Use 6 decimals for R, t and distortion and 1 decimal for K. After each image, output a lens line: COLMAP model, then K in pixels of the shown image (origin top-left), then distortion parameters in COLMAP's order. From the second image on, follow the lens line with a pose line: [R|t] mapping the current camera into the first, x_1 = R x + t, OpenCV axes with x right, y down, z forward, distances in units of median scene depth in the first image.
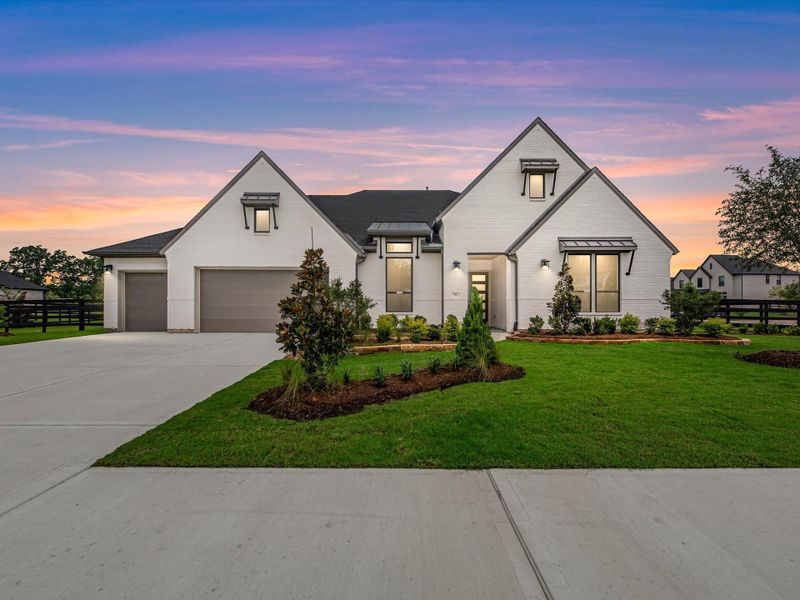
lens RADIAL K [[367.4, 0, 400.6], [0, 367.4, 307.7], [0, 0, 1]] dist [0.001173, -0.000018]
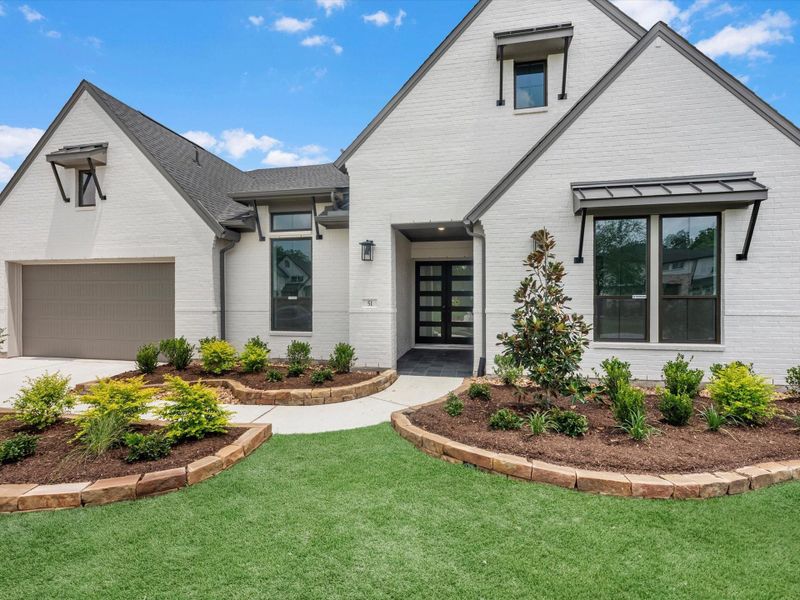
lens RADIAL K [[385.9, 0, 390.0], [0, 385.9, 303.5], [0, 0, 1]] dist [-0.003364, -0.000377]
pose [[0.978349, 0.001728, -0.206954, 0.299018], [-0.000354, 0.999978, 0.006672, -0.038818], [0.206961, -0.006454, 0.978328, 0.458373]]
